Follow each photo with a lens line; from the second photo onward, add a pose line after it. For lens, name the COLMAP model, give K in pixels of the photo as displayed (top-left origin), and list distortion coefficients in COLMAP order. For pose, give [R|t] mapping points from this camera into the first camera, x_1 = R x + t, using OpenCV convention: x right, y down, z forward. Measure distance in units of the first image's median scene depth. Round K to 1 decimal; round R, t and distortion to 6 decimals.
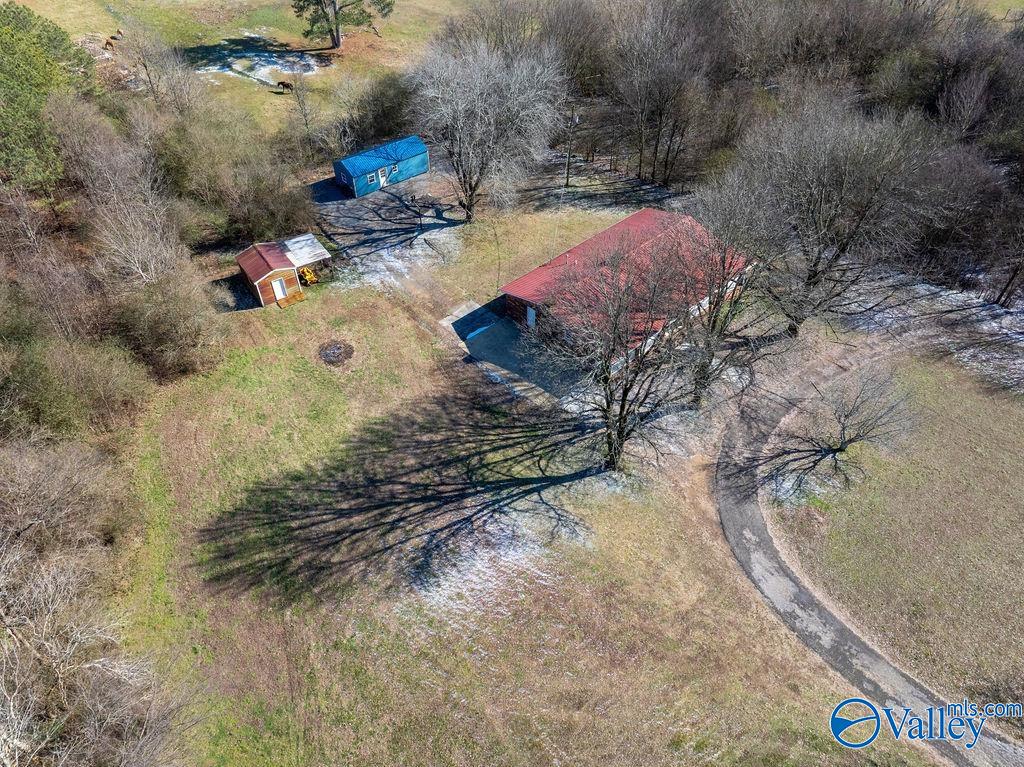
lens RADIAL K [[710.7, 0, 512.0], [0, 710.7, 383.5], [0, 0, 1]] dist [-0.030938, -0.006419]
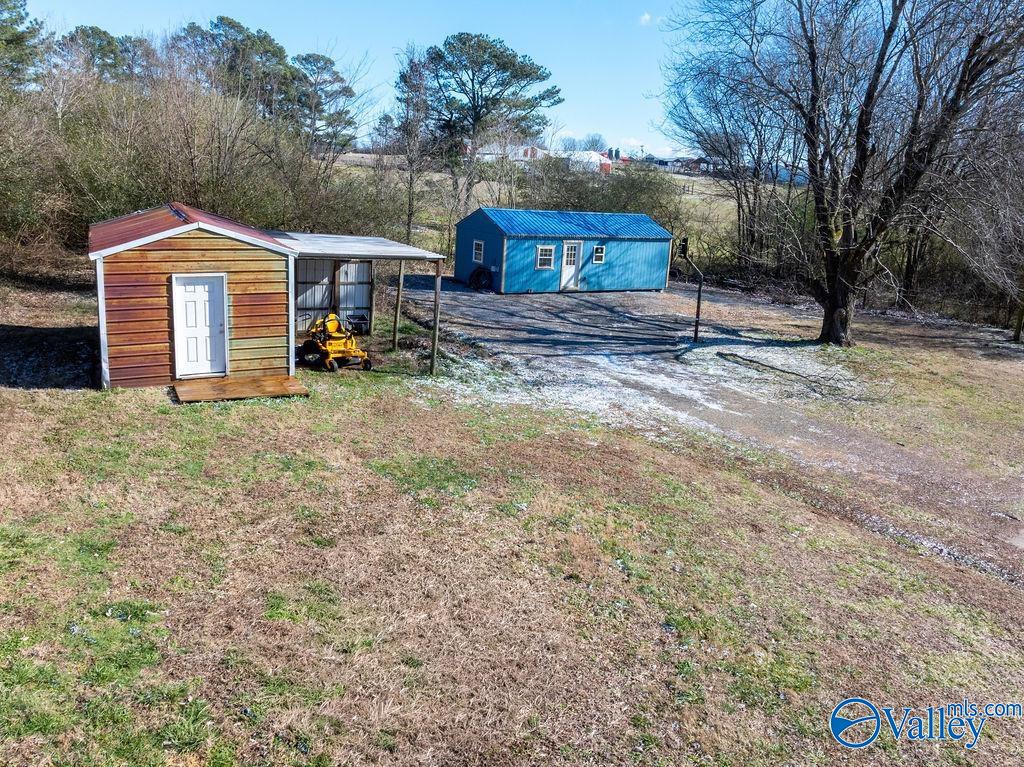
lens RADIAL K [[823.0, 0, 512.0], [0, 823.0, 383.5], [0, 0, 1]] dist [-0.049306, 0.004595]
pose [[0.988547, 0.100749, -0.112362, -0.168436], [-0.141253, 0.879809, -0.453855, -0.011836], [0.053132, 0.464528, 0.883963, 0.662370]]
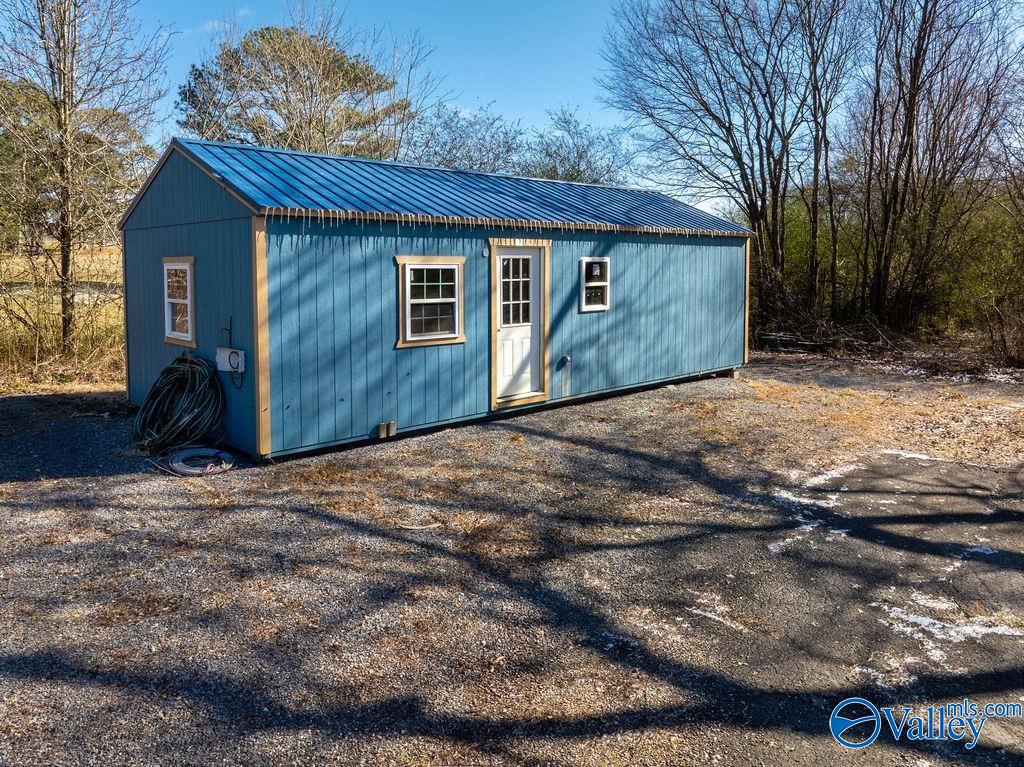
lens RADIAL K [[823.9, 0, 571.1], [0, 823.9, 291.0], [0, 0, 1]] dist [0.001003, -0.001523]
pose [[0.993607, 0.007359, 0.112652, -0.204892], [0.065040, 0.778305, -0.624509, -0.223670], [-0.092273, 0.627843, 0.772851, 0.961407]]
